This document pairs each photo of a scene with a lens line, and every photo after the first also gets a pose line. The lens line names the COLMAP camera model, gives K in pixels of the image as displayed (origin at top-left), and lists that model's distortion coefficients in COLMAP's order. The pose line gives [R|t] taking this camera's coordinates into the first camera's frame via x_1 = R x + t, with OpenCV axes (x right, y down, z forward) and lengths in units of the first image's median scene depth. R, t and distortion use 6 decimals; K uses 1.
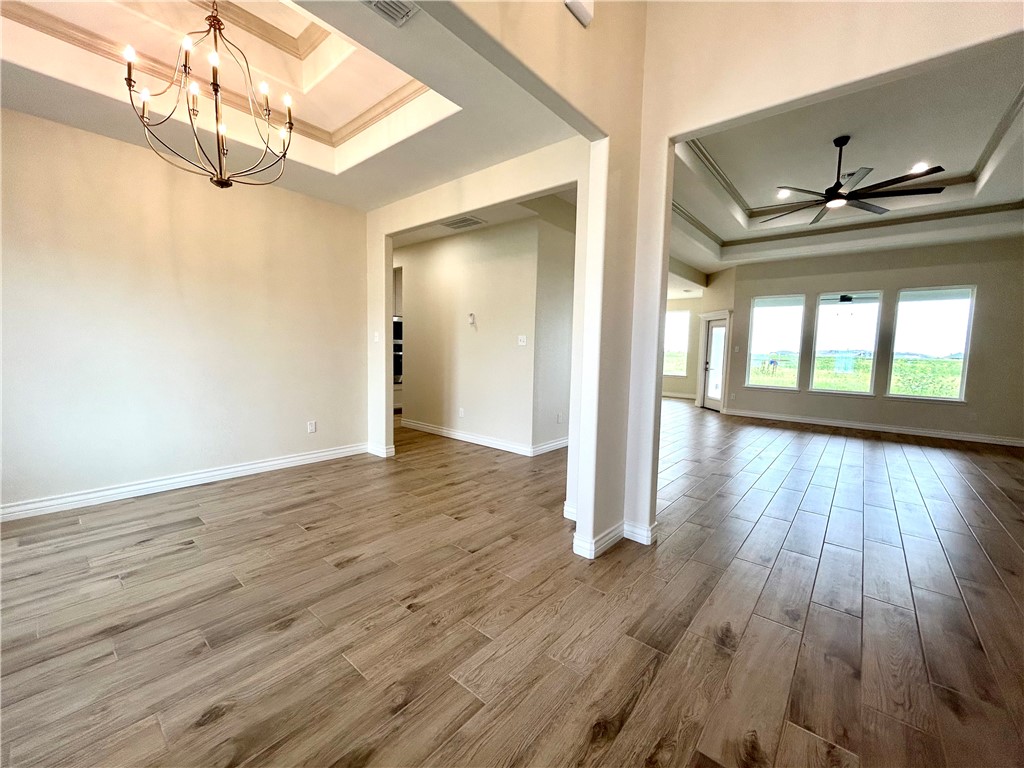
lens RADIAL K [[414.0, 0, 510.0], [0, 414.0, 383.8], [0, 0, 1]] dist [0.001671, -0.000146]
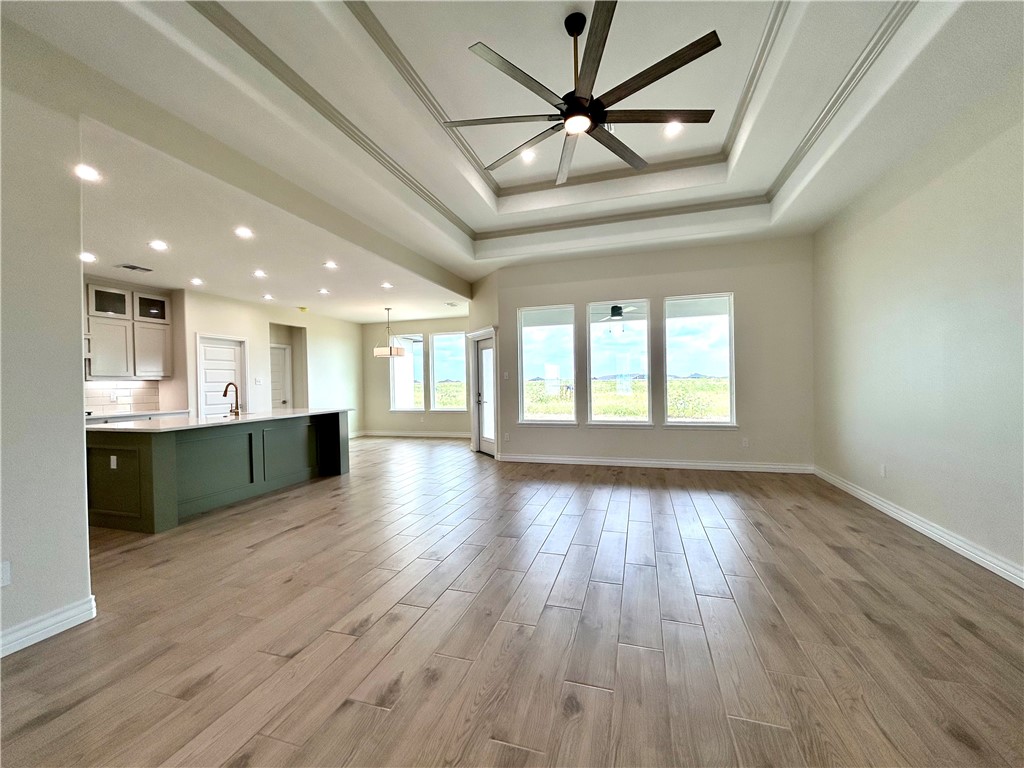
lens RADIAL K [[414.0, 0, 510.0], [0, 414.0, 383.8], [0, 0, 1]] dist [0.001671, -0.000146]
pose [[0.918609, -0.044656, 0.392637, 0.316196], [0.075361, 0.995156, -0.063132, -0.024557], [-0.387916, 0.087583, 0.917524, 0.369534]]
